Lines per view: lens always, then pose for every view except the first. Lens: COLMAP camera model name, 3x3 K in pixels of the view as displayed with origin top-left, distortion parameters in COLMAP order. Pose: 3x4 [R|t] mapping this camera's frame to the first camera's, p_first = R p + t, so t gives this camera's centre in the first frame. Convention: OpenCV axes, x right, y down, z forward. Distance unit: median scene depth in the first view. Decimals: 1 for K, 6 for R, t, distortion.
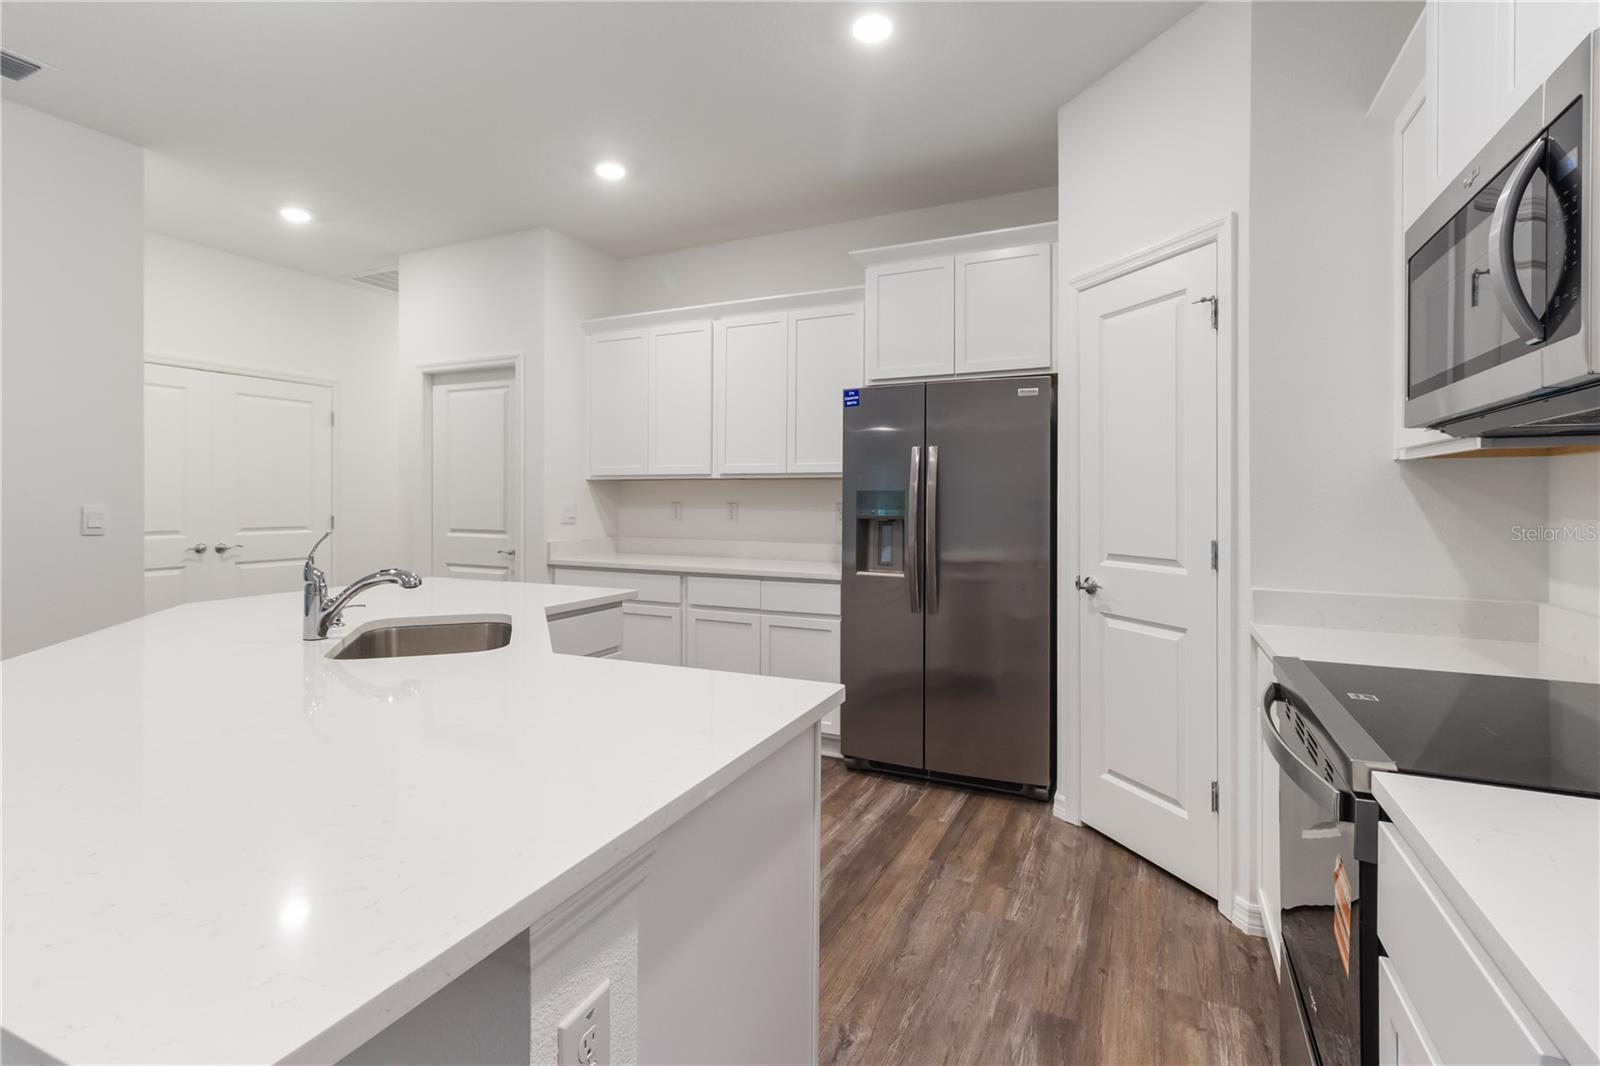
lens RADIAL K [[731.9, 0, 799.4], [0, 731.9, 505.8], [0, 0, 1]] dist [-0.000368, 0.000189]
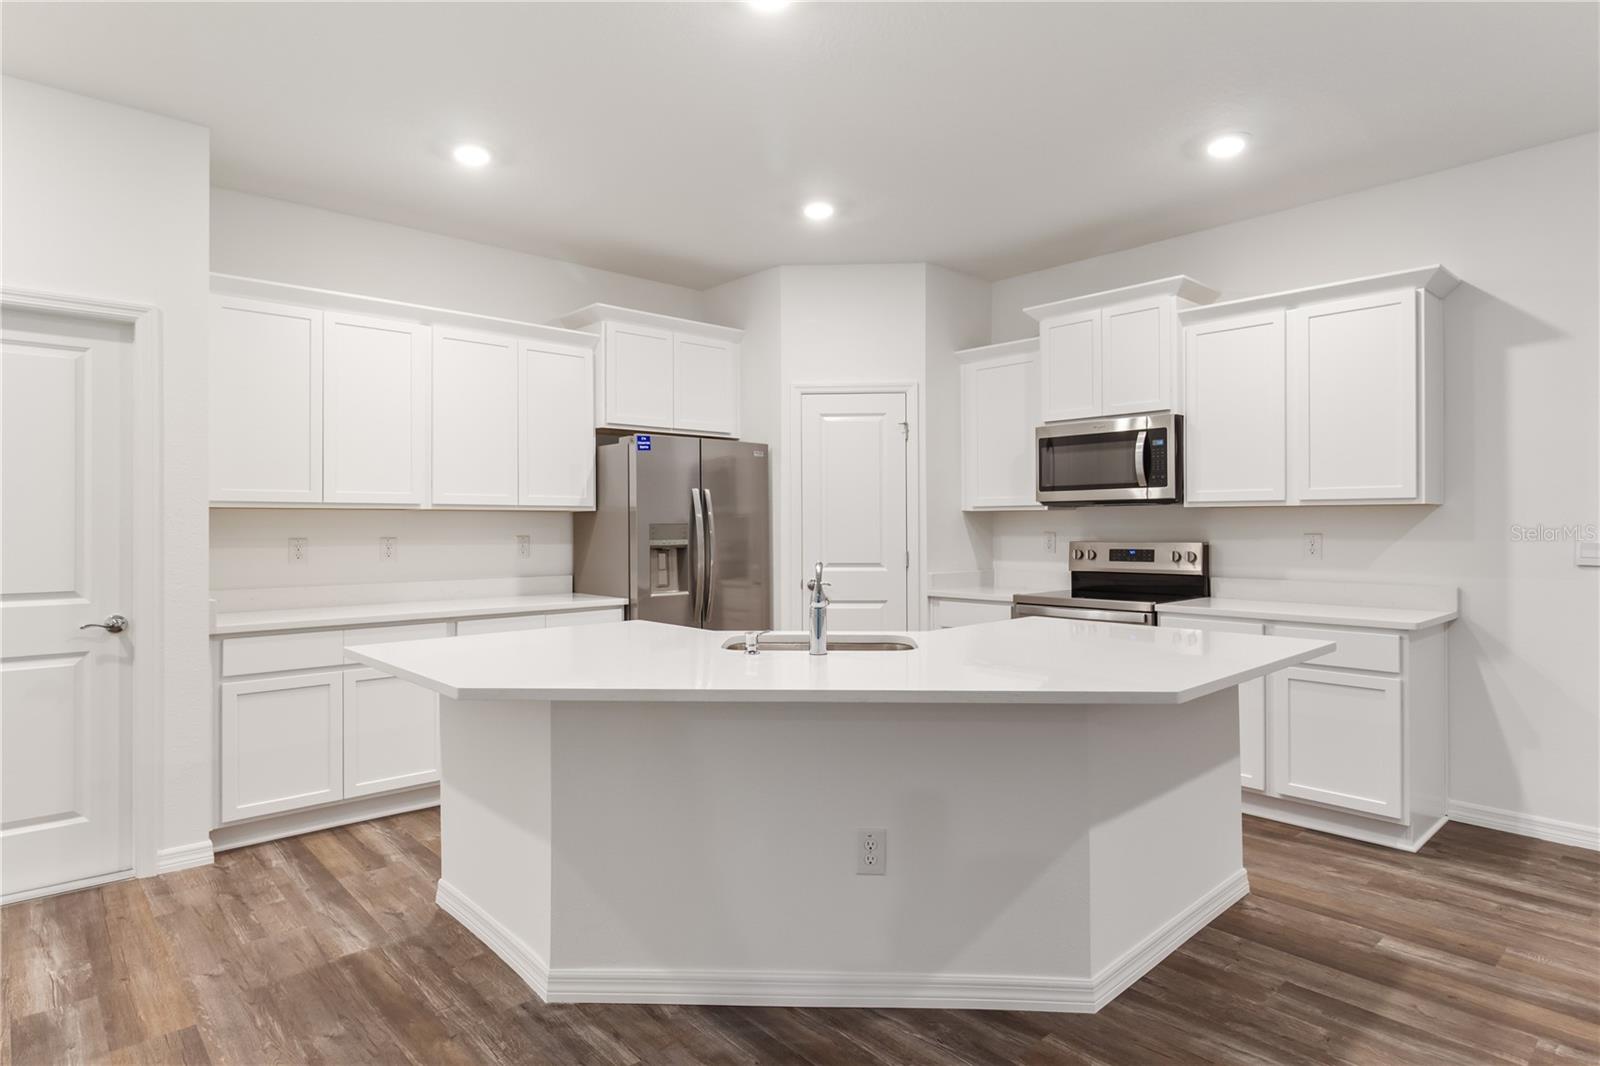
lens RADIAL K [[878.9, 0, 796.8], [0, 878.9, 524.4], [0, 0, 1]] dist [-0.000044, -0.000156]
pose [[0.390730, -0.002324, 0.920502, -1.677461], [0.015410, 0.999873, -0.004016, -0.016511], [-0.920376, 0.015754, 0.390716, 0.377029]]
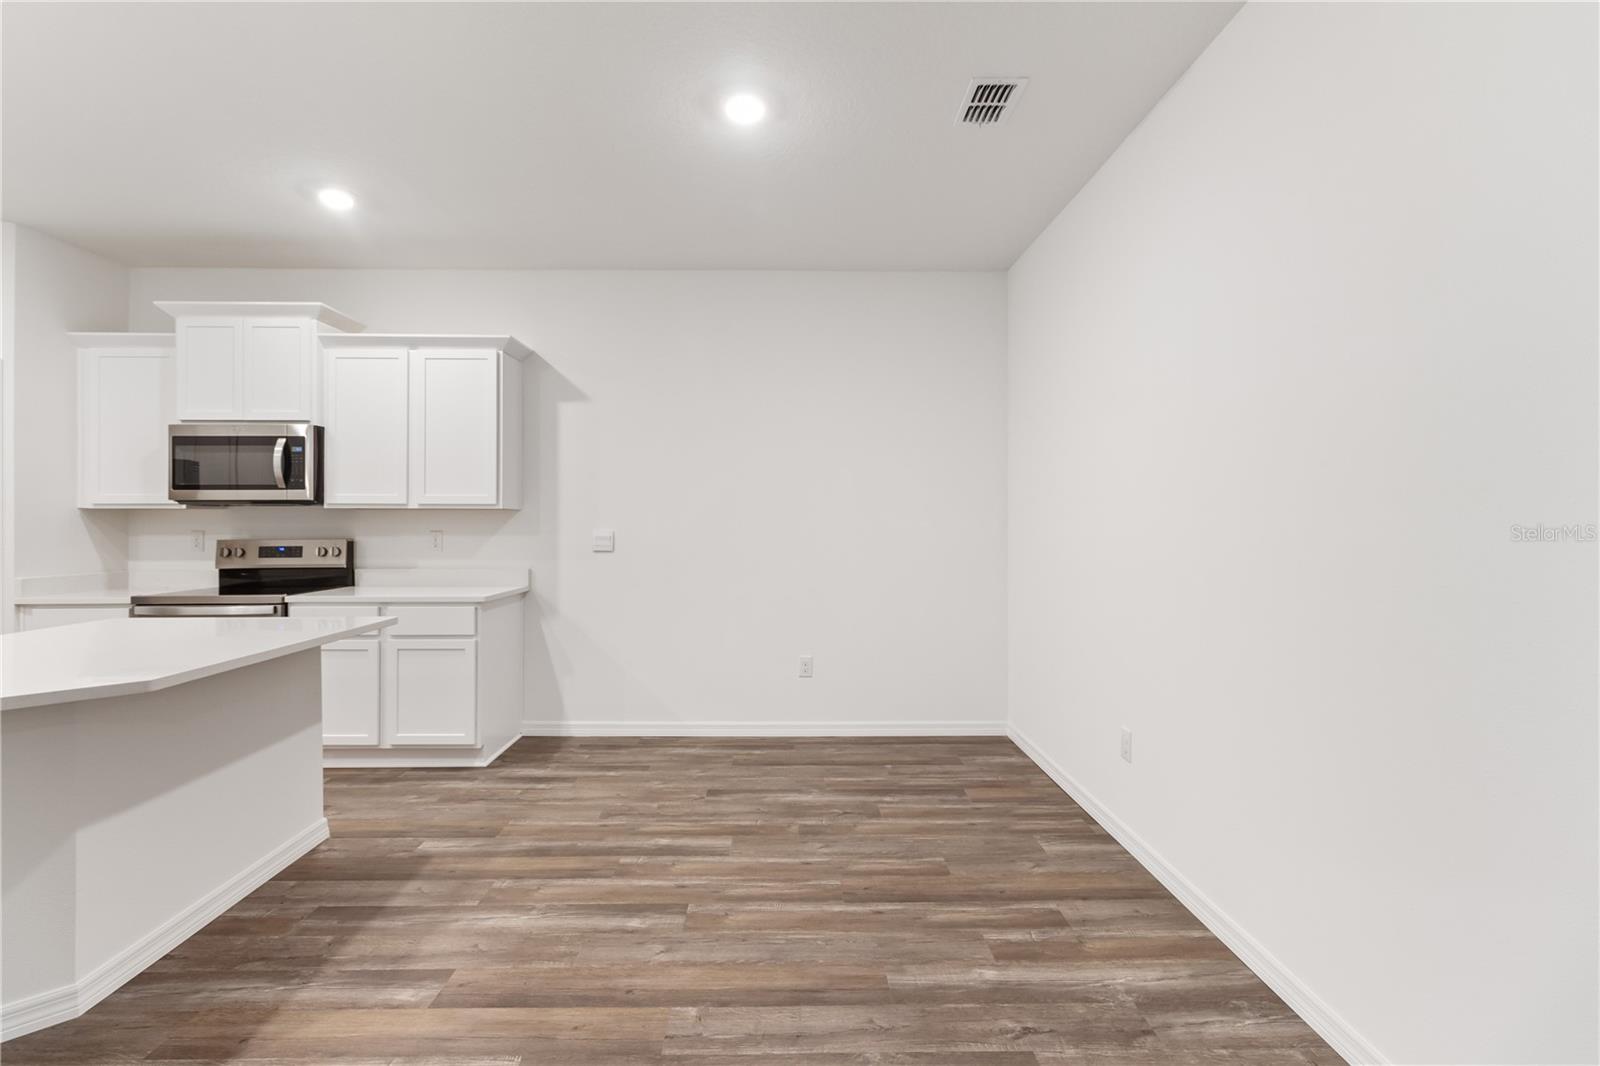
lens RADIAL K [[738.0, 0, 795.1], [0, 738.0, 520.7], [0, 0, 1]] dist [0.000264, 0.000222]
pose [[-0.438721, 0.001146, 0.898622, -1.728581], [0.010971, 0.999931, 0.004081, -0.012257], [-0.898556, 0.011649, -0.438704, 0.096195]]
